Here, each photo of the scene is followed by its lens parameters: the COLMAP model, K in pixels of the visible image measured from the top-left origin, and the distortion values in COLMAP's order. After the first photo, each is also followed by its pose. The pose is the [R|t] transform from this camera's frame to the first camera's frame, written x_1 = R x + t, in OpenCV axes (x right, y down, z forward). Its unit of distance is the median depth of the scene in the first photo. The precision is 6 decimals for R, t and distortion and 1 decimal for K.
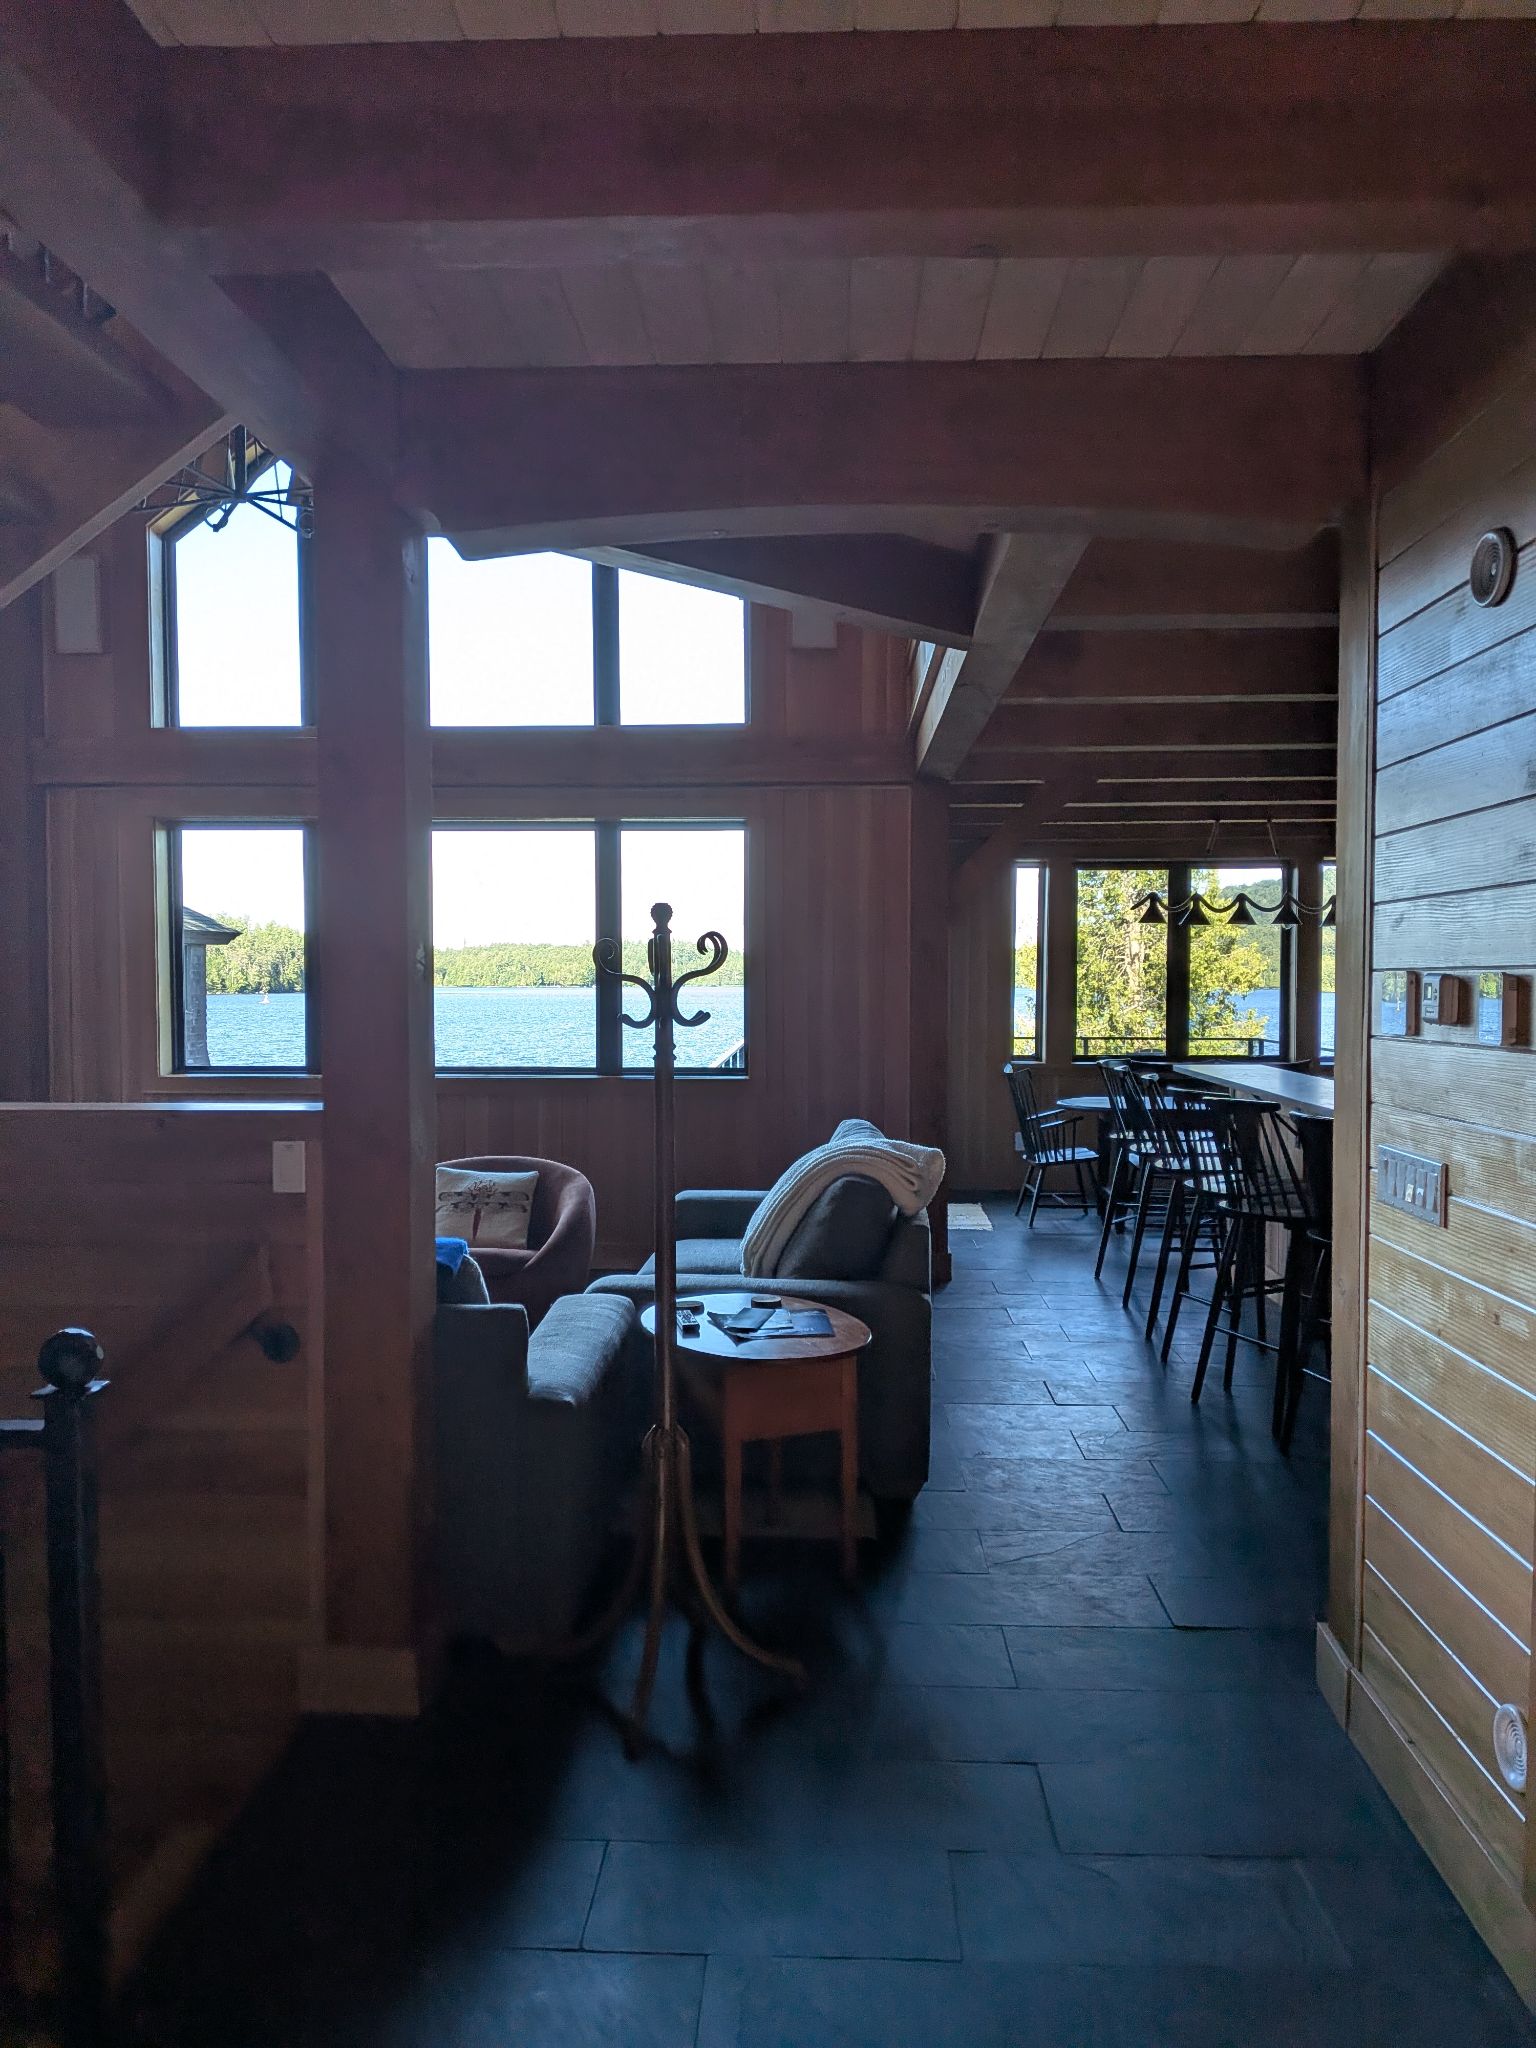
lens RADIAL K [[1429.7, 0, 786.2], [0, 1429.7, 1024.2], [0, 0, 1]] dist [0.058272, -0.091353]
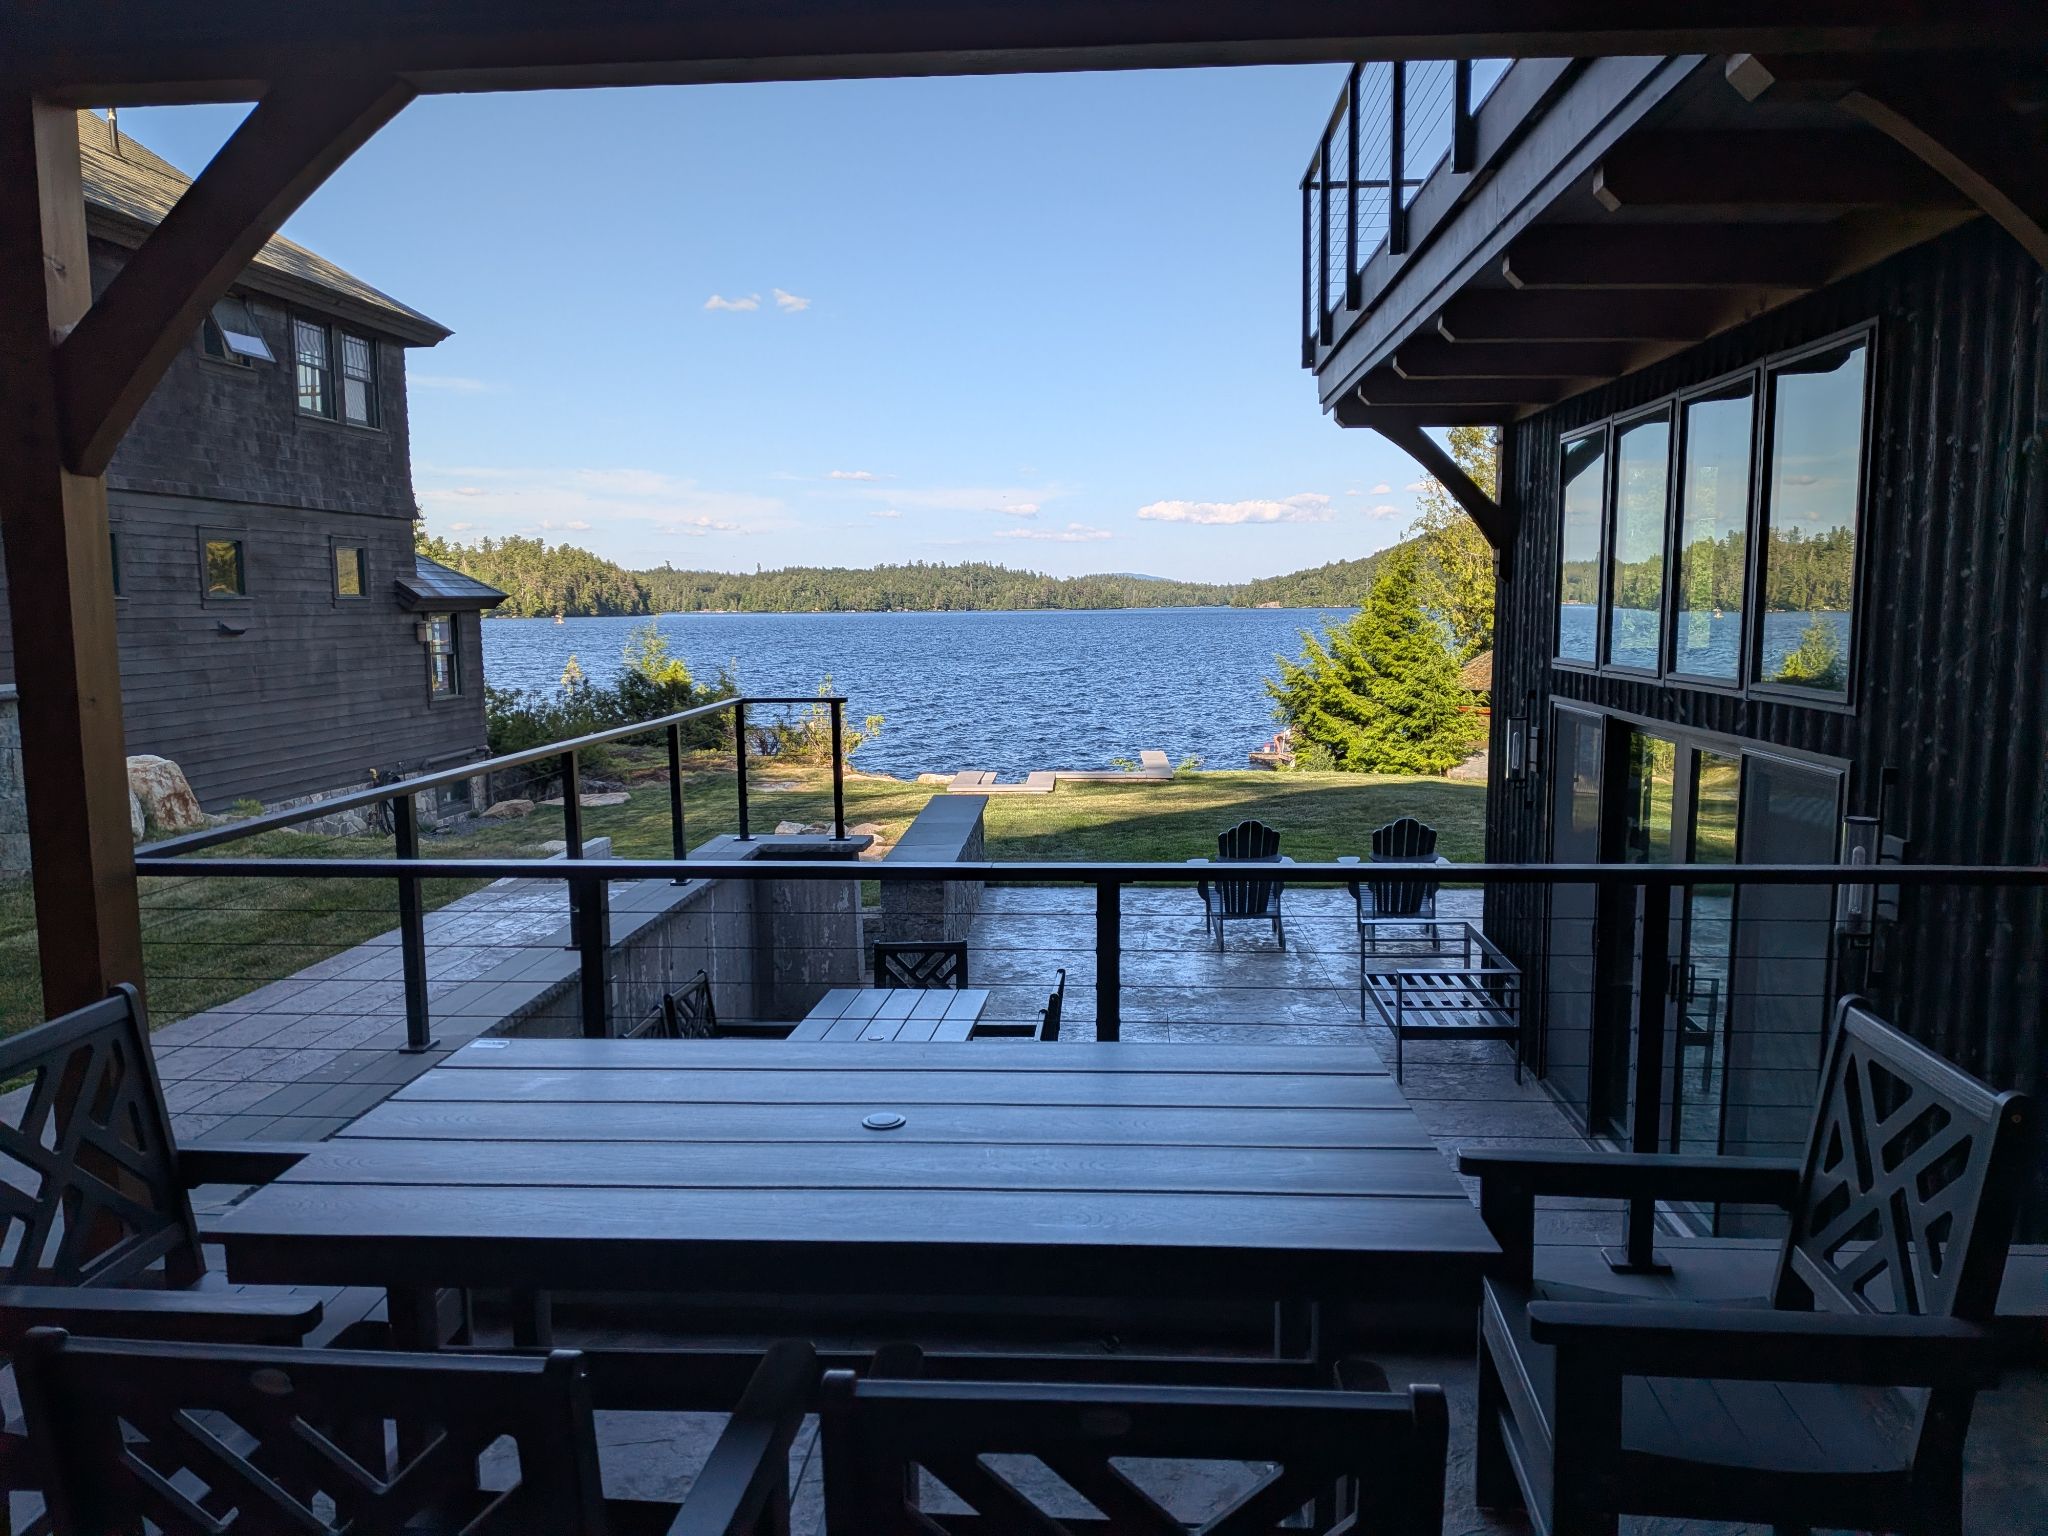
lens RADIAL K [[1429.7, 0, 1037.3], [0, 1429.7, 779.8], [0, 0, 1]] dist [0.058272, -0.091353]
pose [[0.999470, -0.007445, -0.031675, -0.040219], [0.010311, 0.995768, 0.091326, 0.064716], [0.030861, -0.091605, 0.995317, 0.170742]]
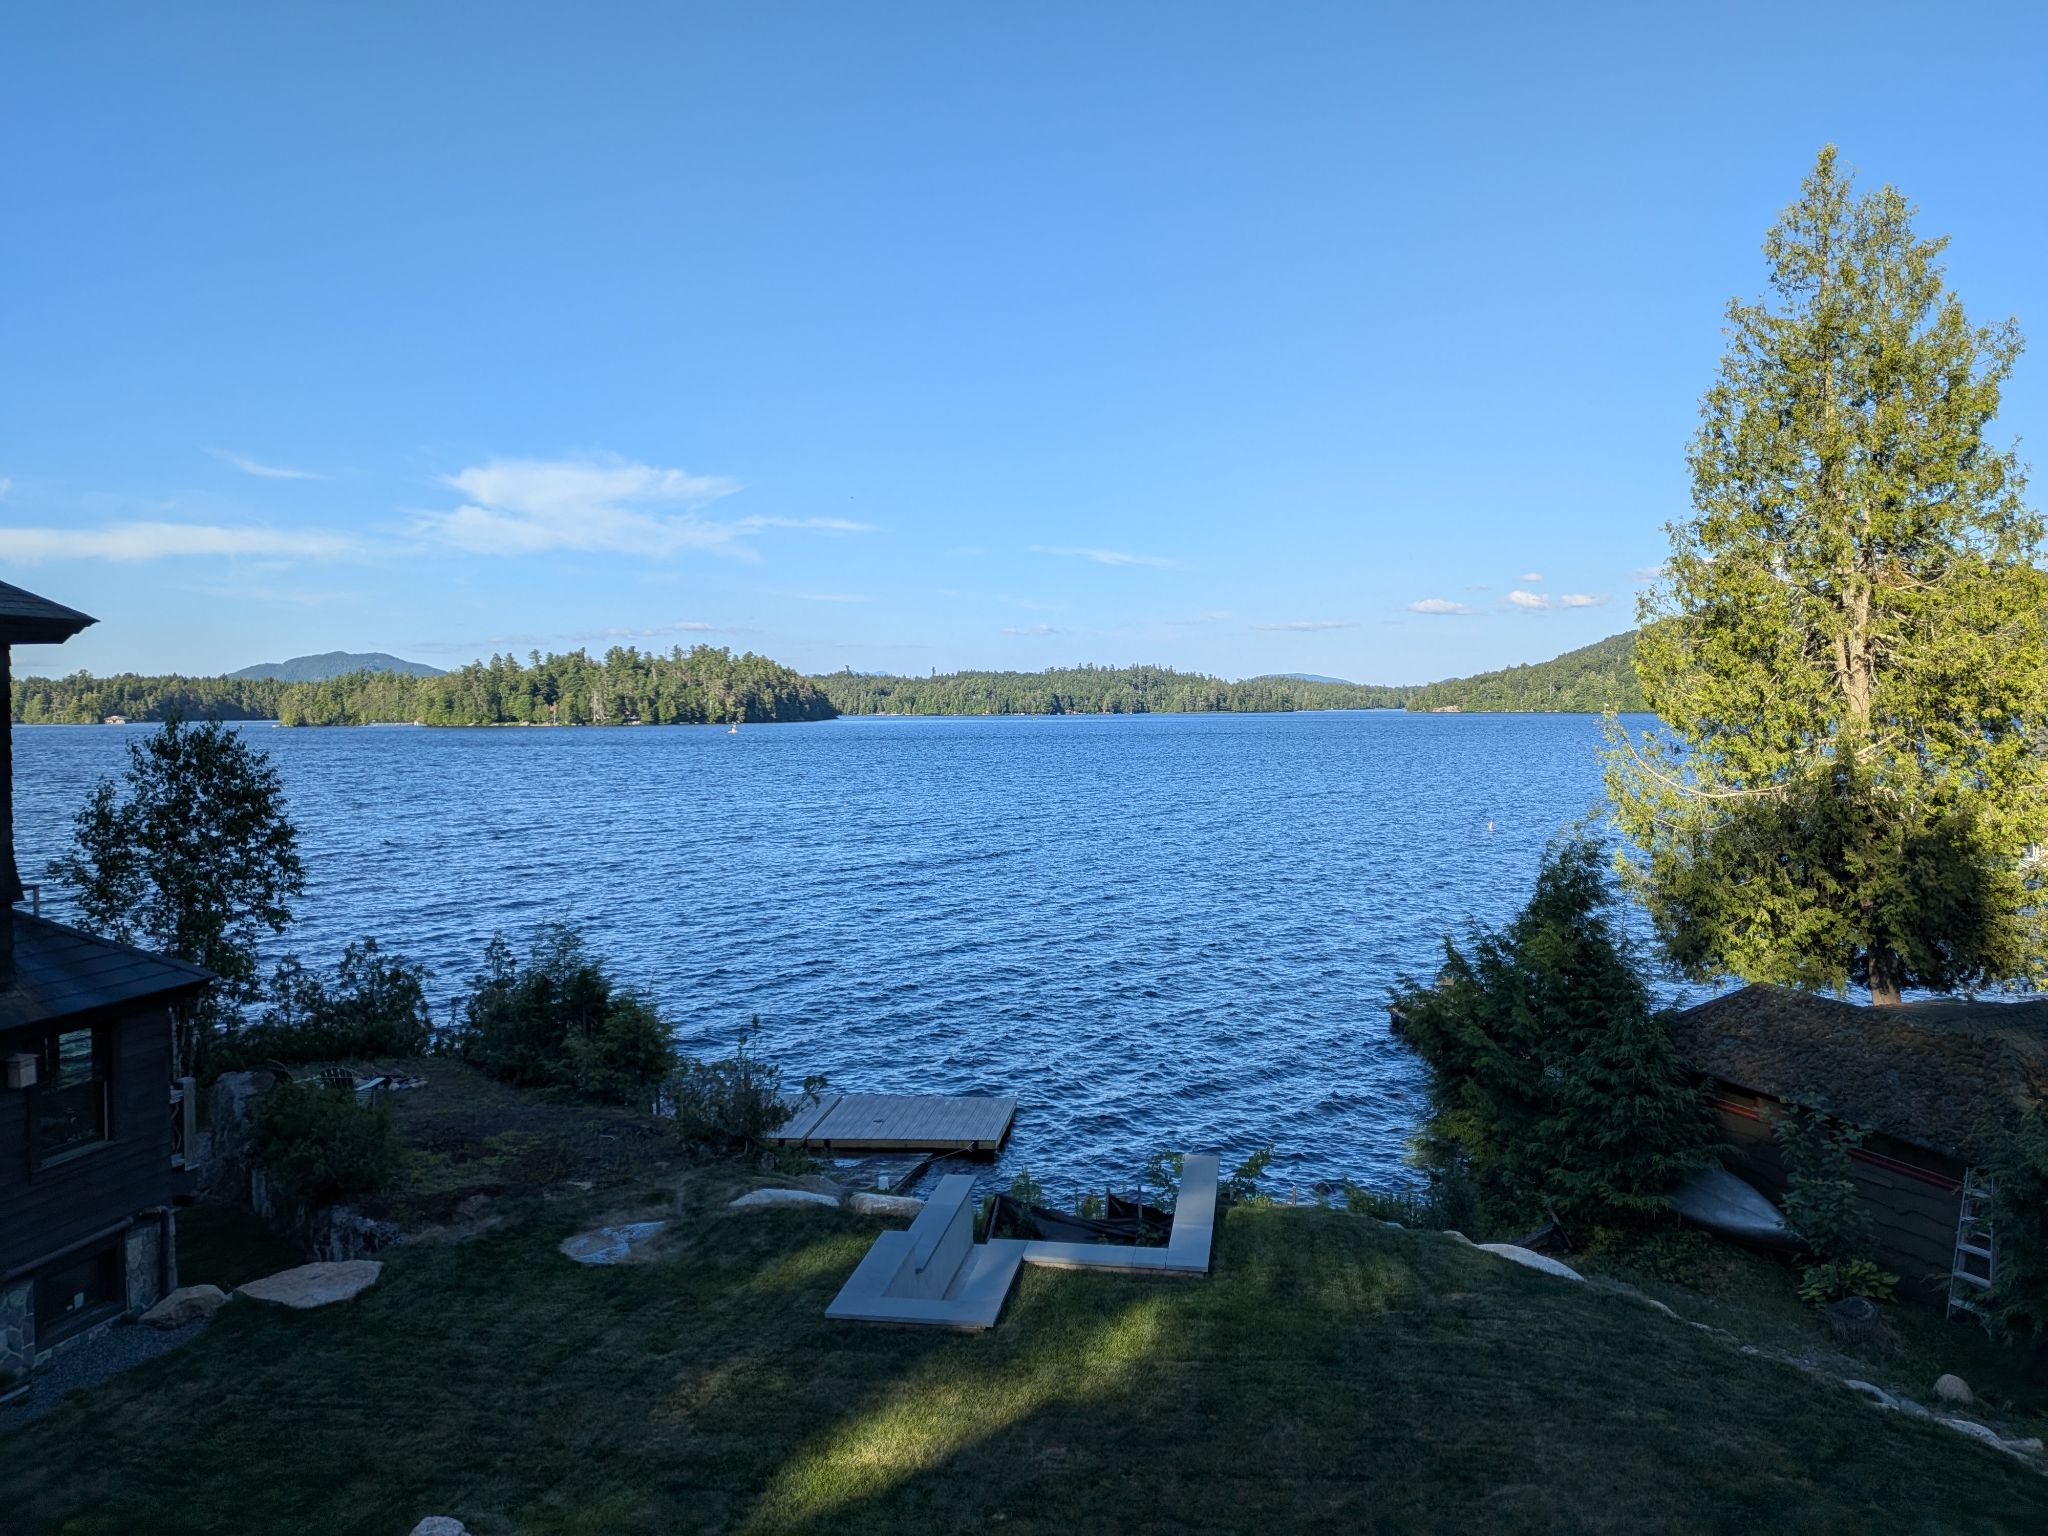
lens RADIAL K [[1429.7, 0, 1022.0], [0, 1429.7, 732.5], [0, 0, 1]] dist [0.058272, -0.091353]
pose [[0.987338, -0.004661, -0.158563, 0.007046], [0.002642, 0.999913, -0.012937, -0.011940], [0.158609, 0.012354, 0.987264, 0.370250]]
